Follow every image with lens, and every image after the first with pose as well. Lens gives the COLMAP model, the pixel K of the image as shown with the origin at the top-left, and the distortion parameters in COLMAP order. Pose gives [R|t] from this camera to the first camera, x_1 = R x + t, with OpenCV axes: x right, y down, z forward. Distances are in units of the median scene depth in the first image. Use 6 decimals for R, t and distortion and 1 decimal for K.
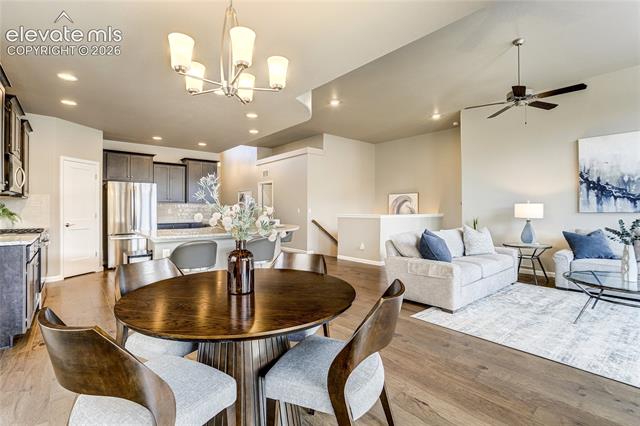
lens RADIAL K [[302.6, 0, 317.5], [0, 302.6, 213.0], [0, 0, 1]] dist [-0.044764, 0.014046]
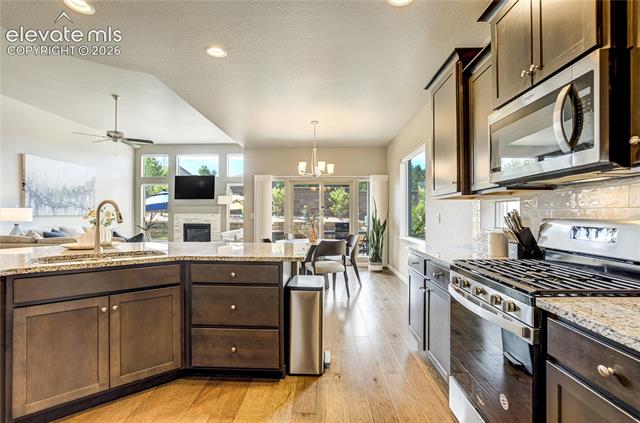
lens RADIAL K [[302.6, 0, 318.8], [0, 302.6, 220.9], [0, 0, 1]] dist [-0.044764, 0.014046]
pose [[-0.749246, -0.019607, 0.662002, -0.814918], [0.001979, 0.999491, 0.031842, -0.017830], [-0.662289, 0.025168, -0.748826, 1.143817]]
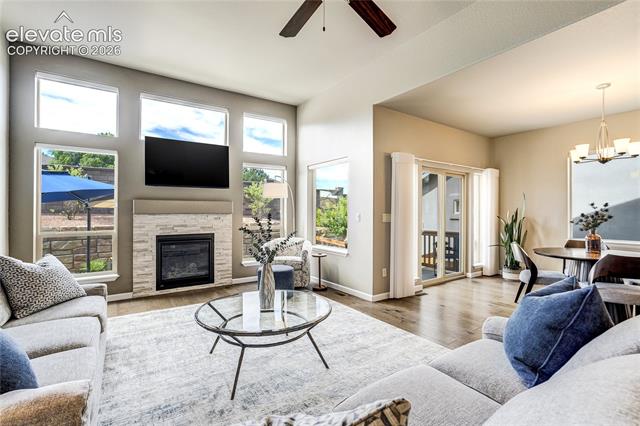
lens RADIAL K [[302.6, 0, 321.7], [0, 302.6, 211.5], [0, 0, 1]] dist [-0.044764, 0.014046]
pose [[-0.995227, 0.002494, 0.097557, 0.532385], [0.003775, 0.999909, 0.012947, -0.028219], [-0.097516, 0.013254, -0.995146, 1.152150]]
